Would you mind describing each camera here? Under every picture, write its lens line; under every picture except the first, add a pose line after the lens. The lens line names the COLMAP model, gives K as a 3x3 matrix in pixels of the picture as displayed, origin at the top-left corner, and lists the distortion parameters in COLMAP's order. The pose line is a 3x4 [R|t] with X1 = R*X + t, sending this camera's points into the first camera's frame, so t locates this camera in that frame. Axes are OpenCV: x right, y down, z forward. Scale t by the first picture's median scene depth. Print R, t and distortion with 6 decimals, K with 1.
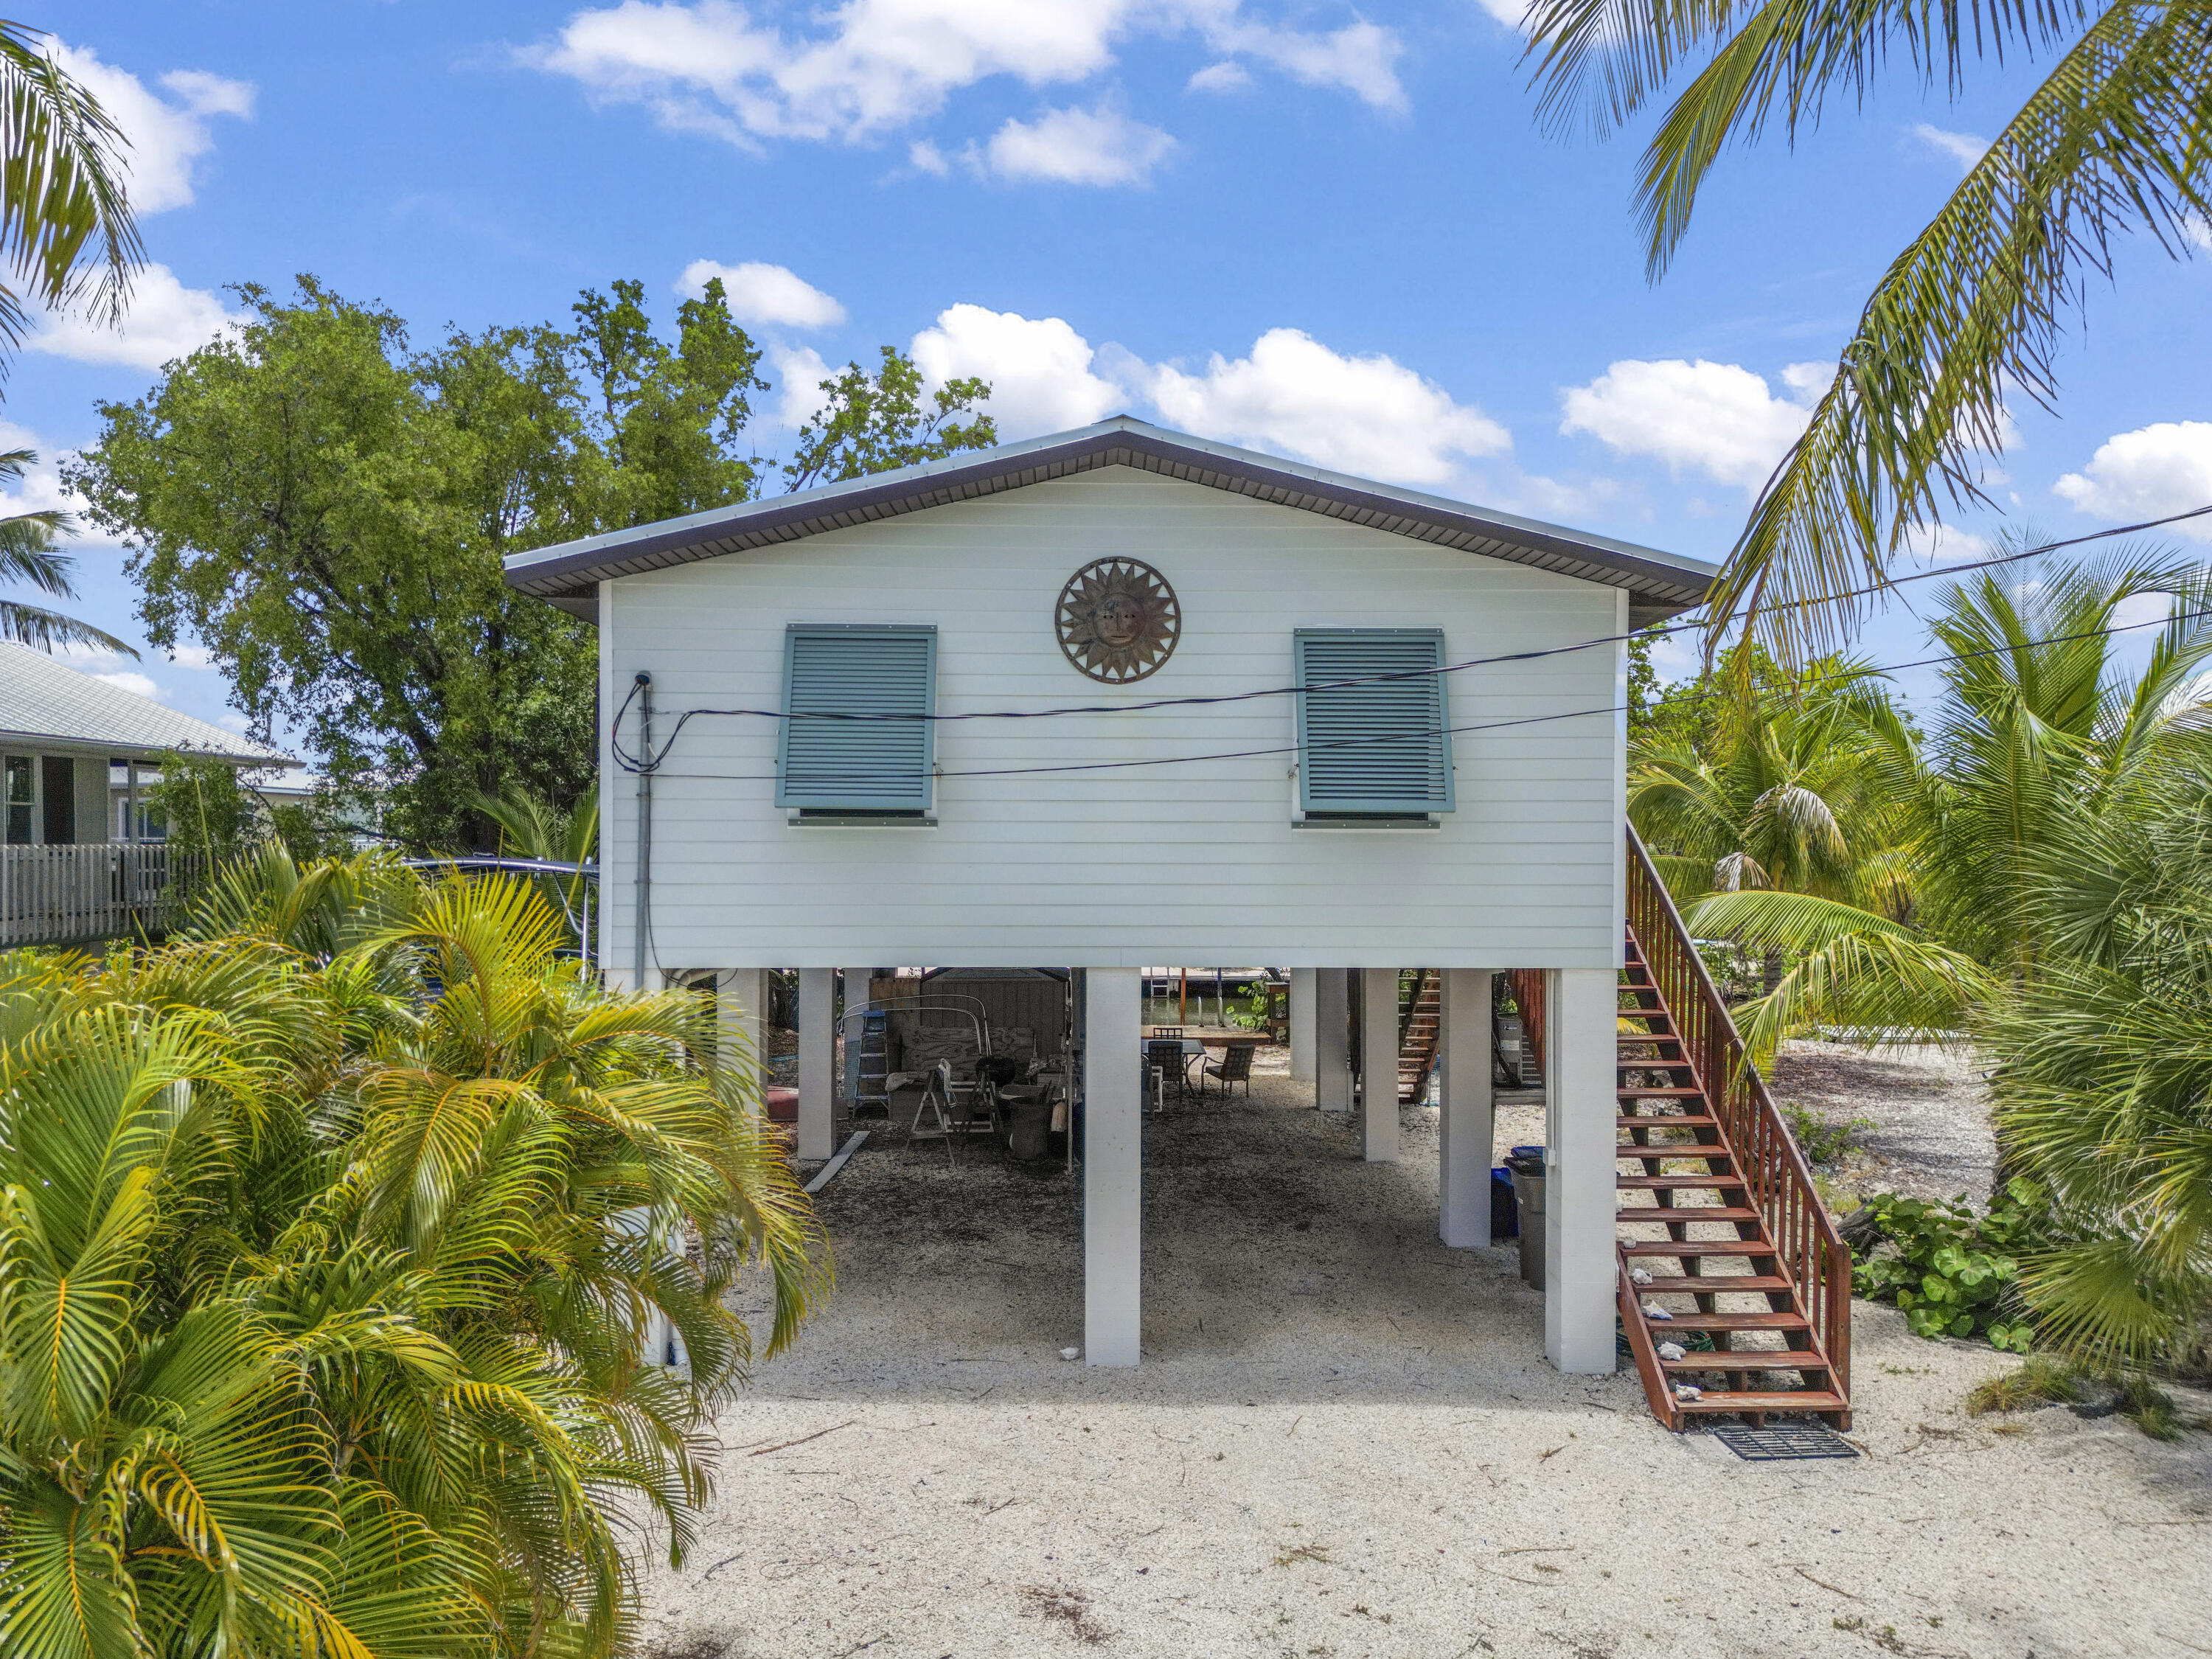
lens RADIAL K [[1654.0, 0, 1106.0], [0, 1654.0, 829.5], [0, 0, 1]] dist [0.059925, -0.058889]
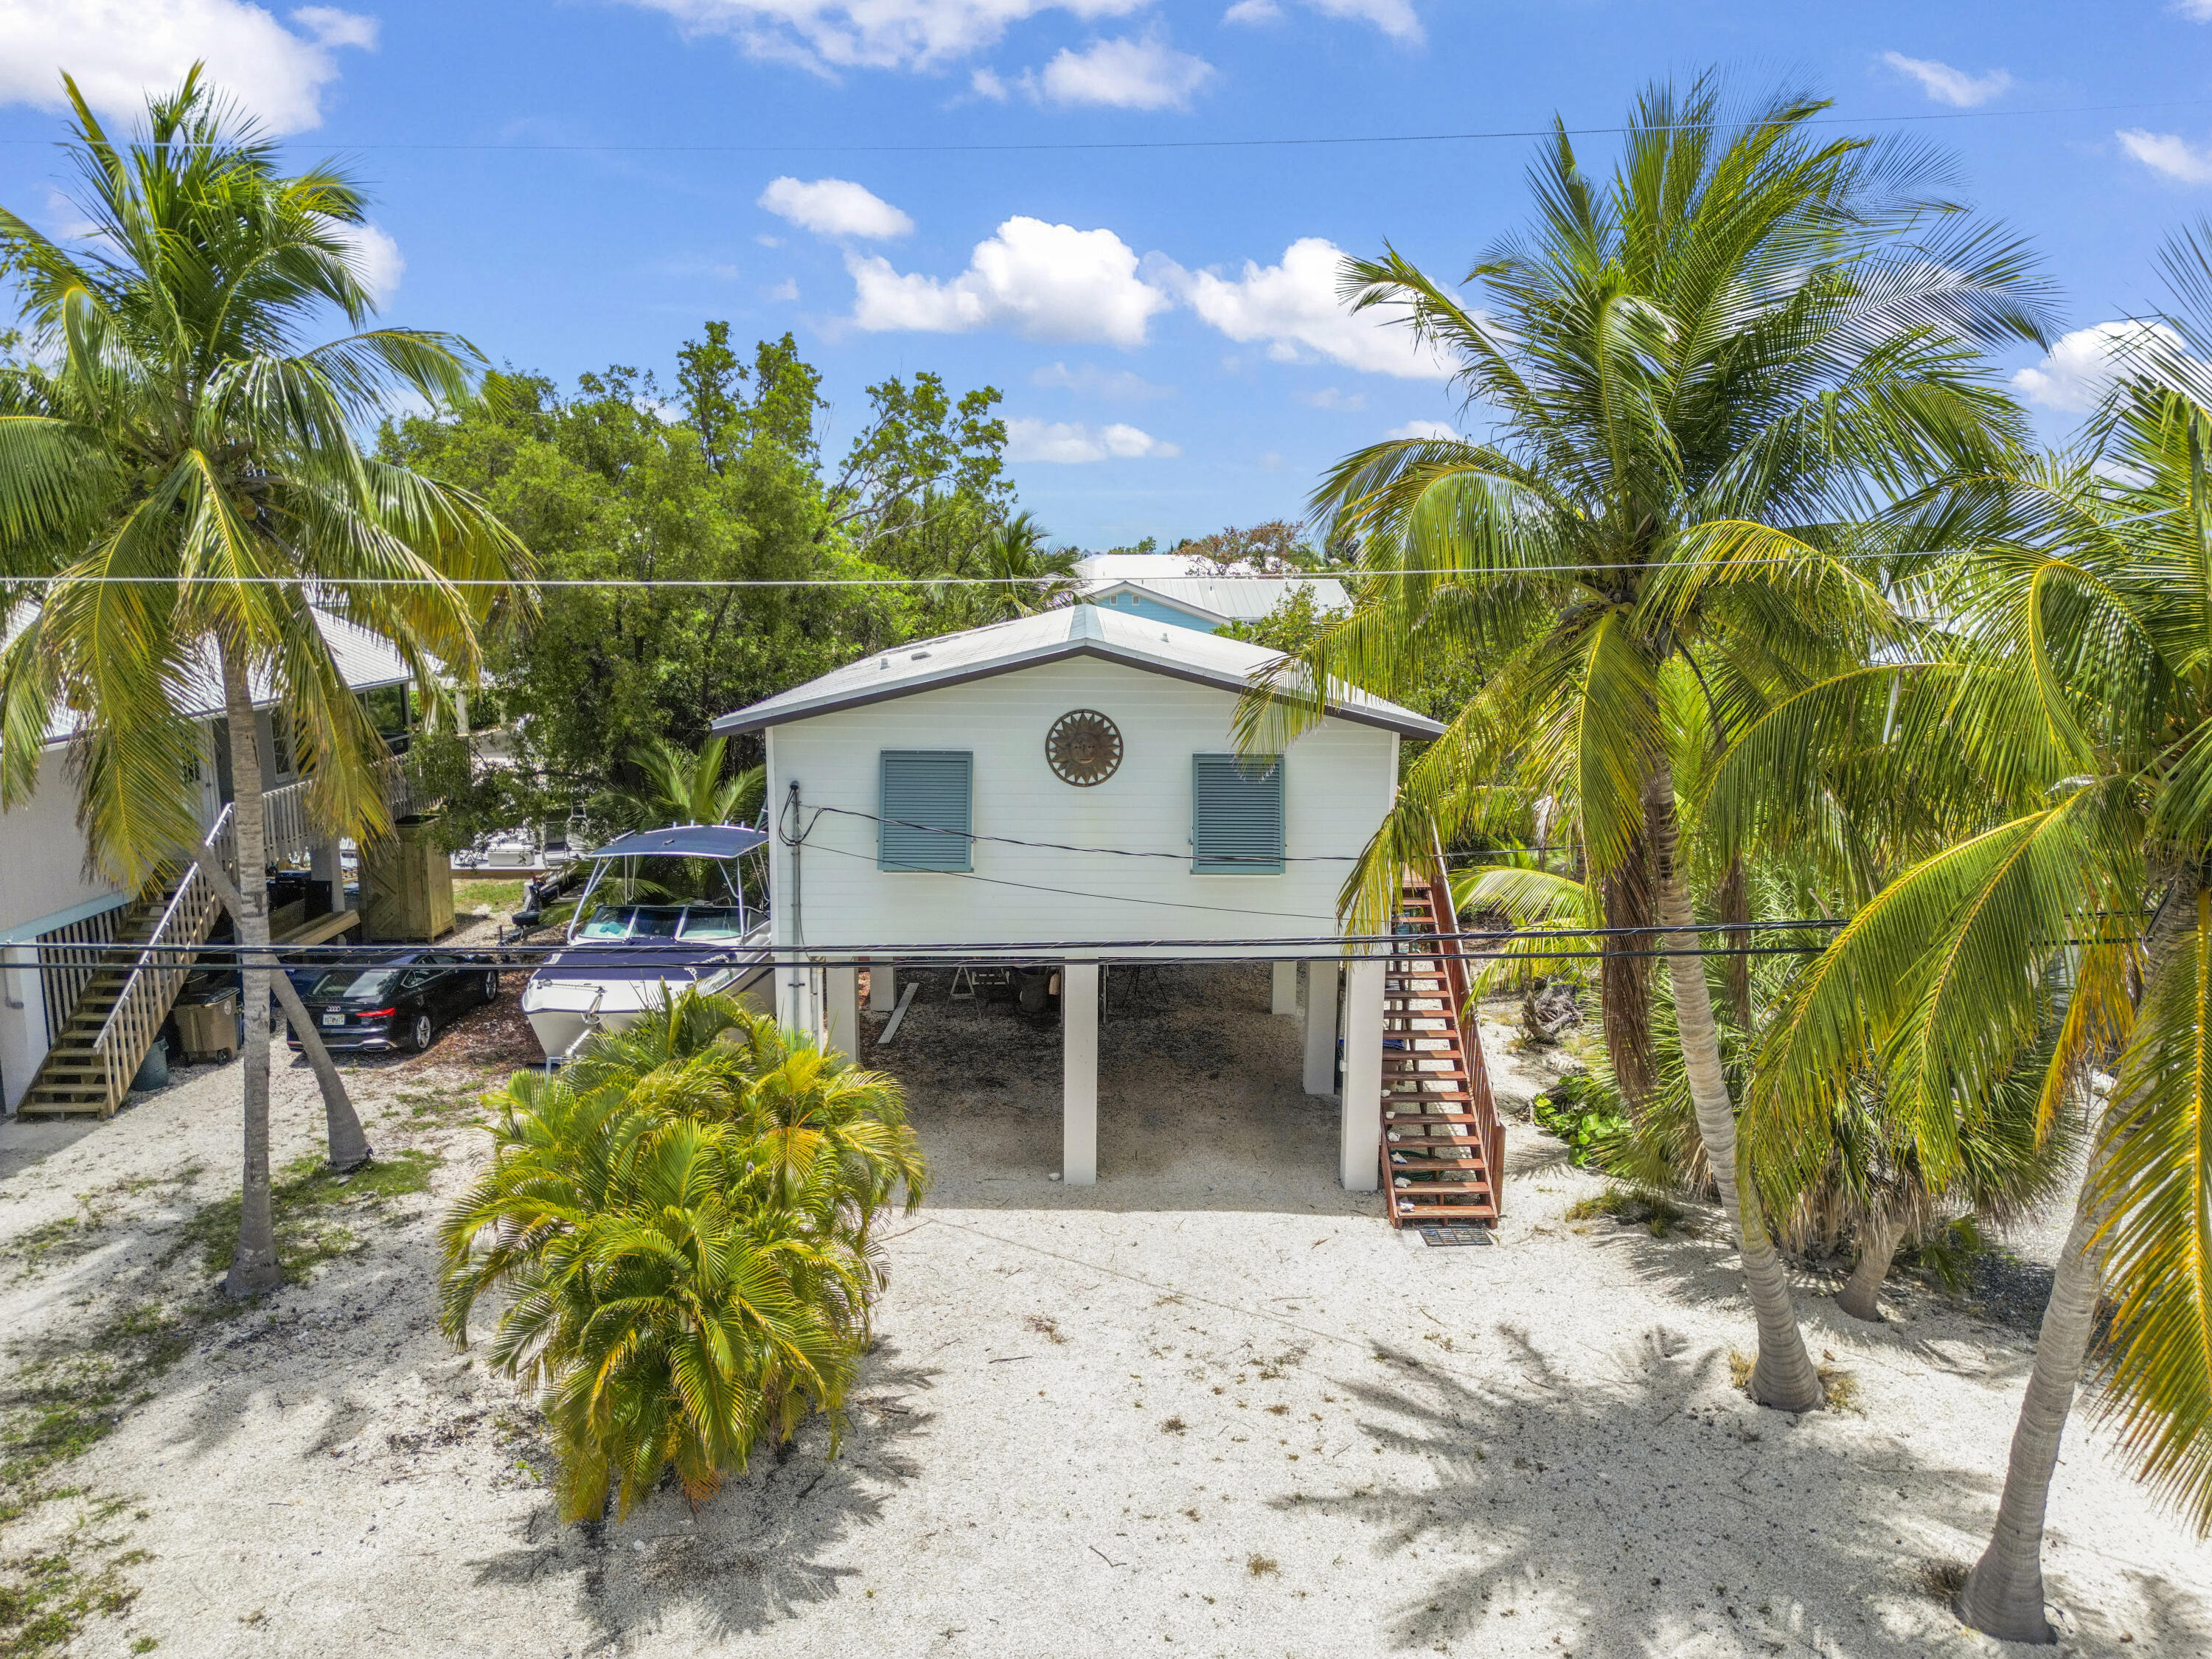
lens RADIAL K [[1654.0, 0, 1106.0], [0, 1654.0, 829.5], [0, 0, 1]] dist [0.059925, -0.058889]
pose [[0.999958, 0.006069, -0.006808, 0.039927], [-0.004831, 0.985598, 0.169038, -0.321466], [0.007736, -0.168998, 0.985586, -0.605681]]
